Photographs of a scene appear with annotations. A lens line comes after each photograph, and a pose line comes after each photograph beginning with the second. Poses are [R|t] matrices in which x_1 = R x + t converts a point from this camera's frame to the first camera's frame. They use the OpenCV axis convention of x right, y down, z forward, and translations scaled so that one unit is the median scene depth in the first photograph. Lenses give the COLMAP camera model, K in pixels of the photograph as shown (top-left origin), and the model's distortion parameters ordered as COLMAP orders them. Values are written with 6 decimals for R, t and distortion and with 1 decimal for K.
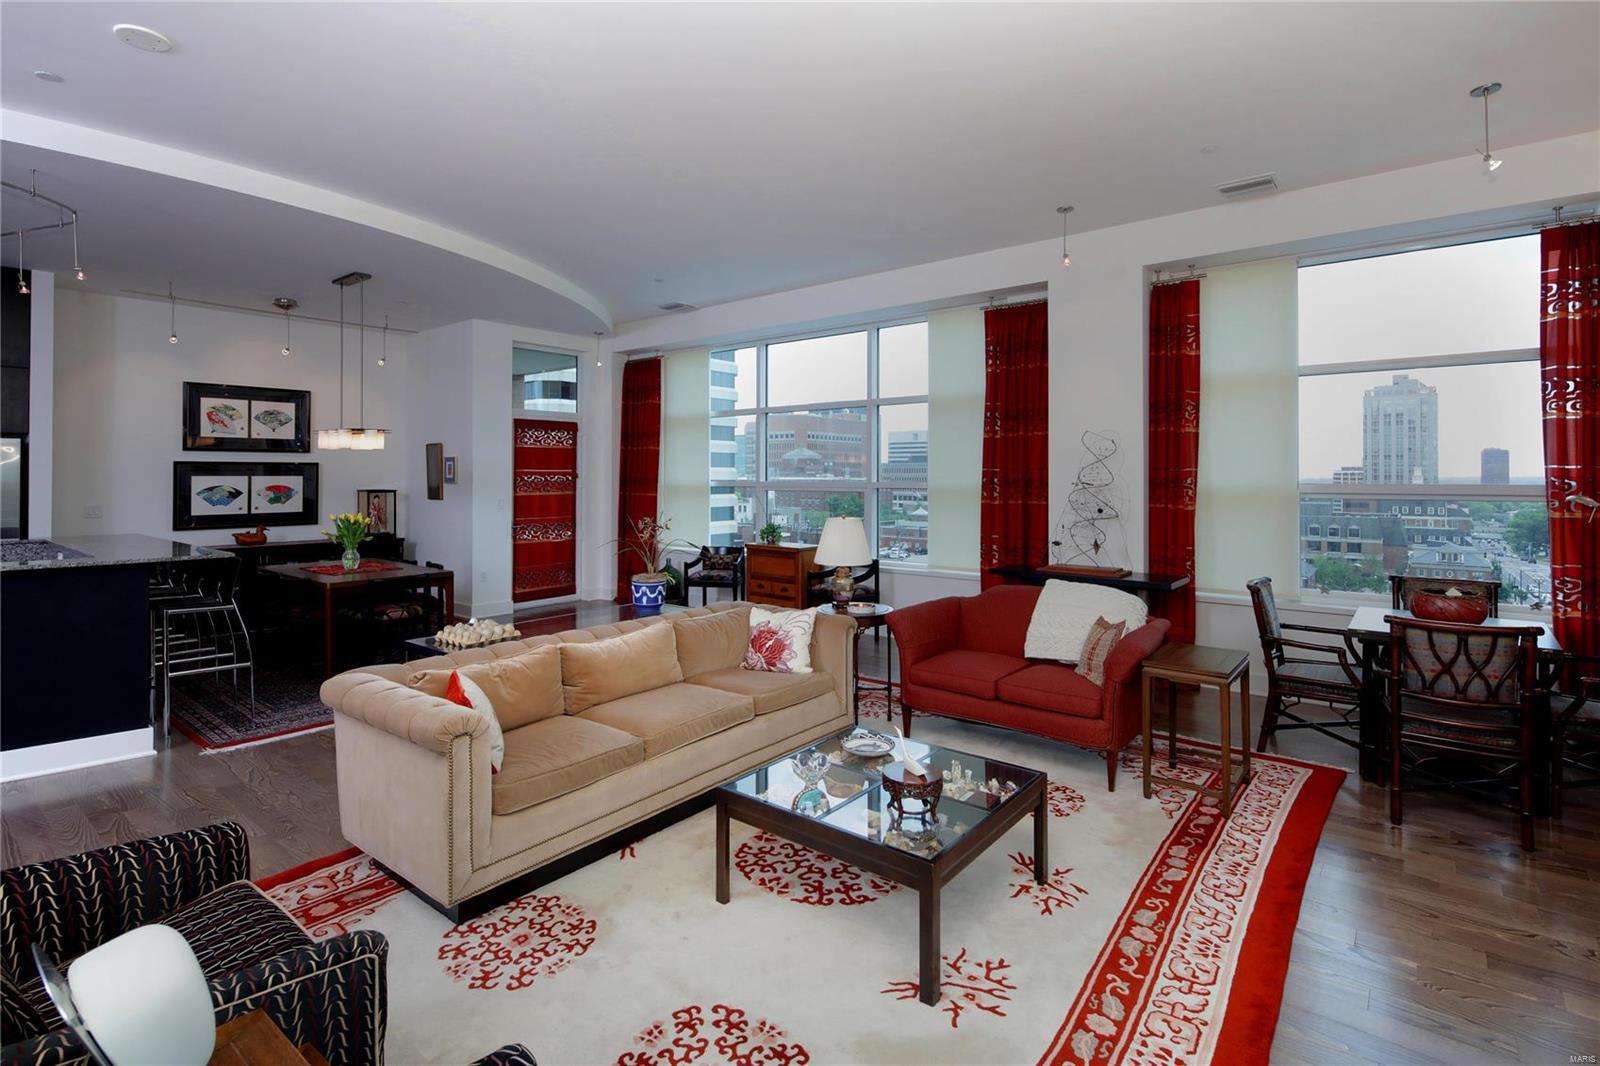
lens RADIAL K [[772.7, 0, 790.5], [0, 772.7, 480.2], [0, 0, 1]] dist [0.005072, -0.002076]
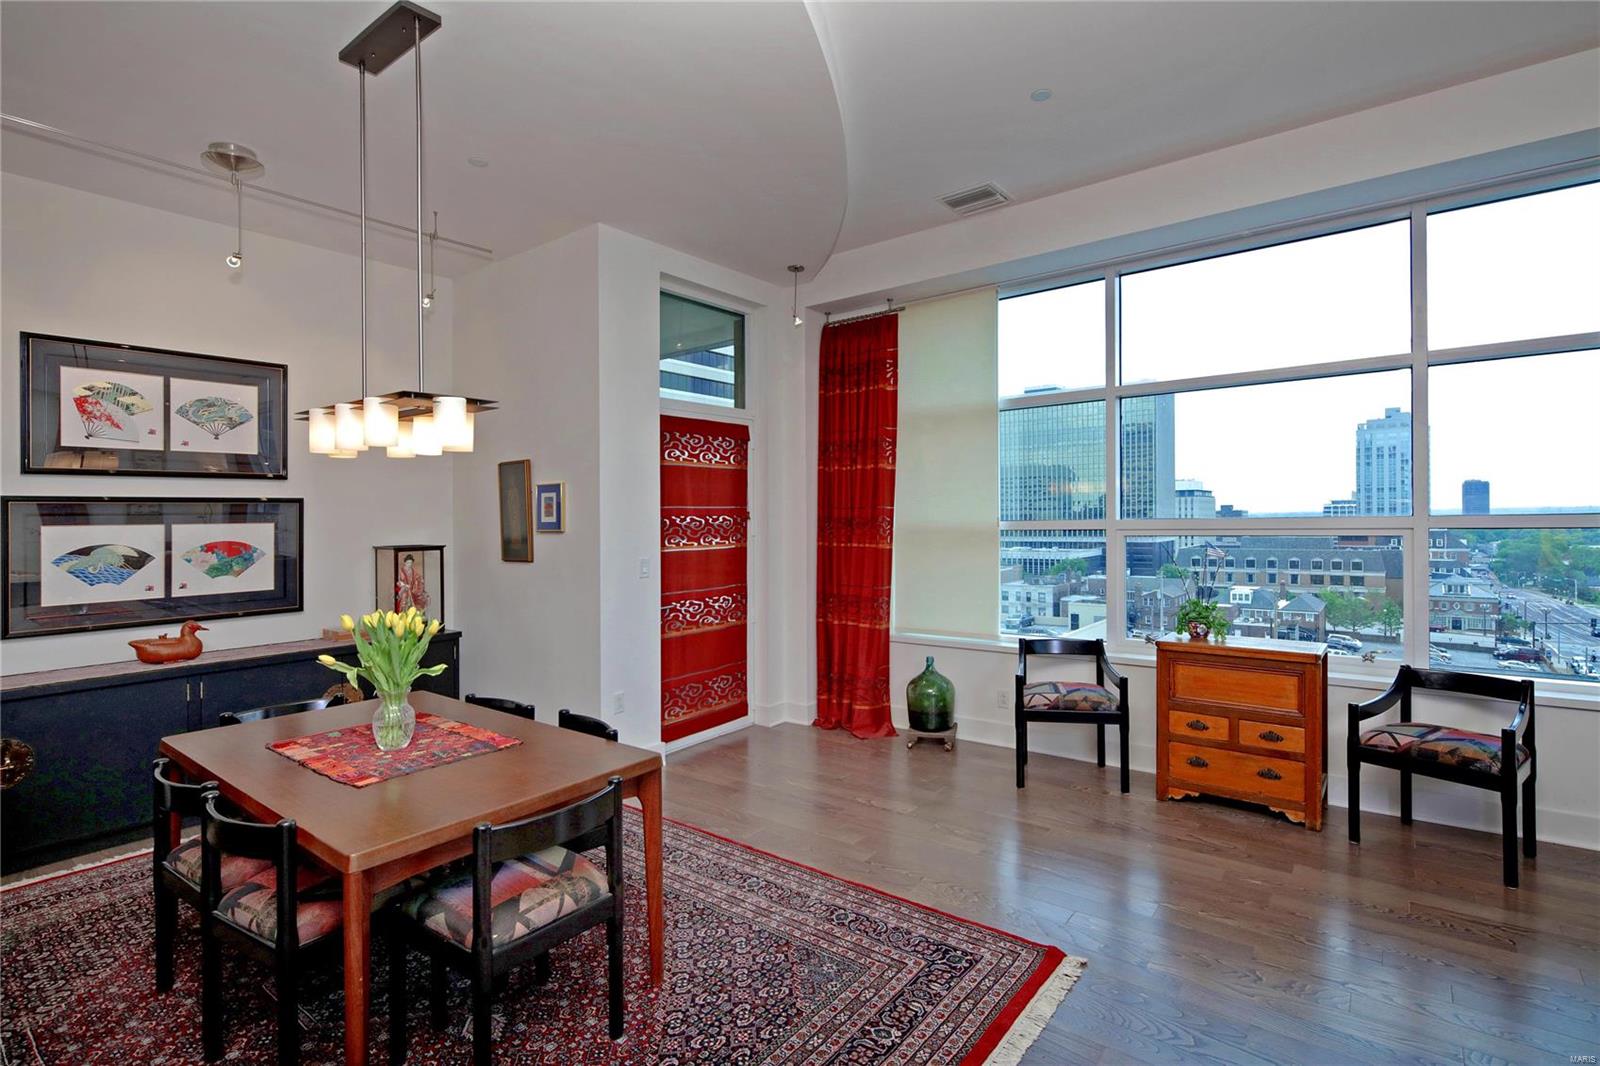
lens RADIAL K [[772.7, 0, 802.5], [0, 772.7, 516.0], [0, 0, 1]] dist [0.005072, -0.002076]
pose [[0.999331, -0.015199, 0.033280, -0.280726], [0.015458, 0.999852, -0.007561, -0.000459], [-0.033160, 0.008071, 0.999417, 0.449811]]
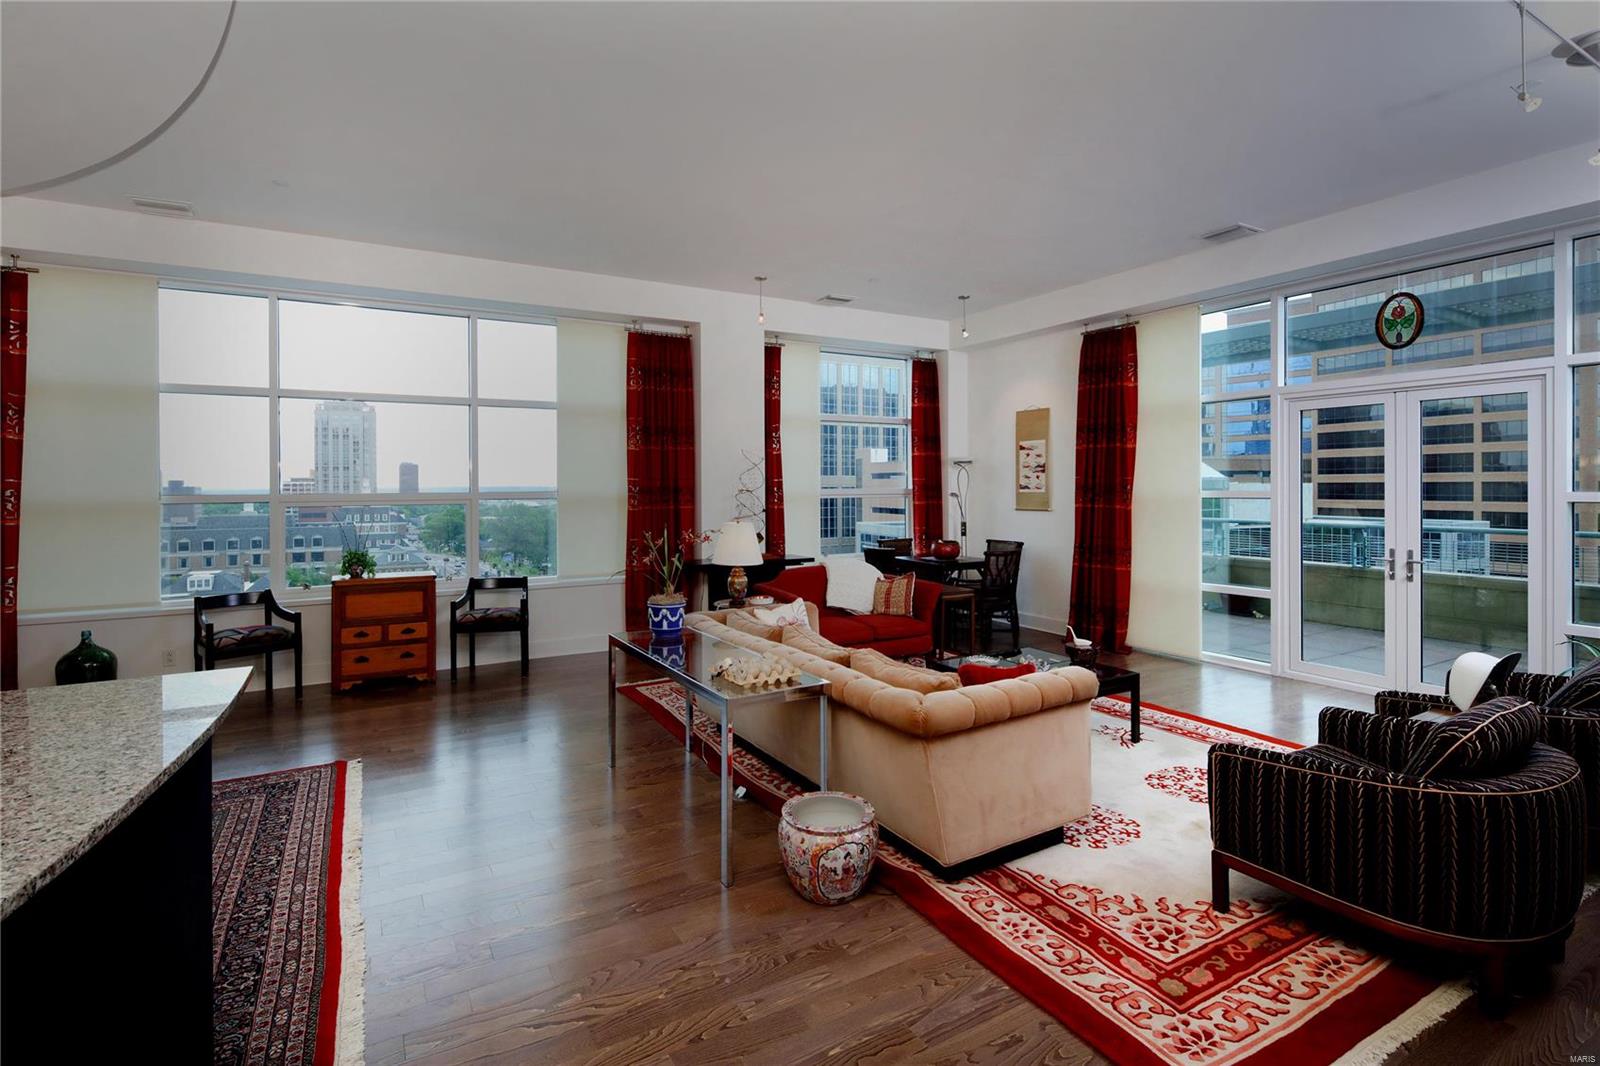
lens RADIAL K [[772.7, 0, 835.9], [0, 772.7, 505.3], [0, 0, 1]] dist [0.005072, -0.002076]
pose [[0.316775, -0.029271, 0.948049, -0.532723], [0.012223, 0.999567, 0.026777, -0.002080], [-0.948422, 0.003105, 0.316996, 0.295882]]
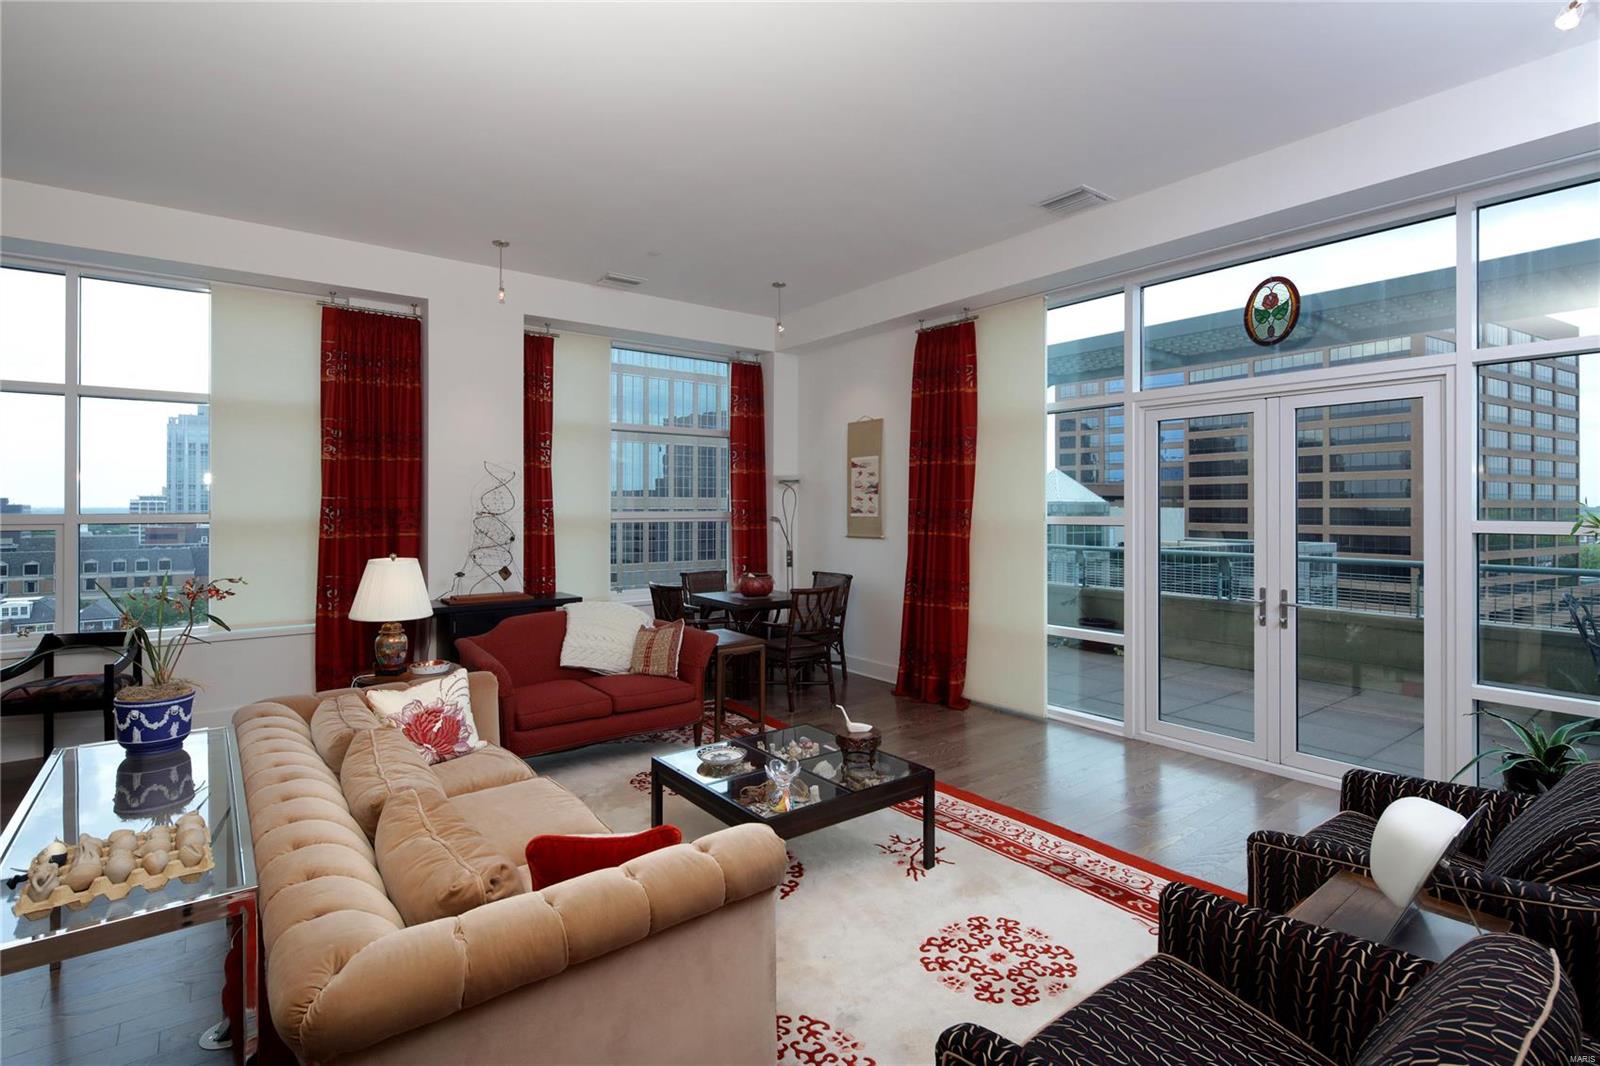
lens RADIAL K [[772.7, 0, 789.8], [0, 772.7, 523.0], [0, 0, 1]] dist [0.005072, -0.002076]
pose [[0.238506, -0.022656, 0.970877, -0.340916], [0.006496, 0.999743, 0.021734, -0.001087], [-0.971119, 0.001123, 0.238592, 0.241972]]
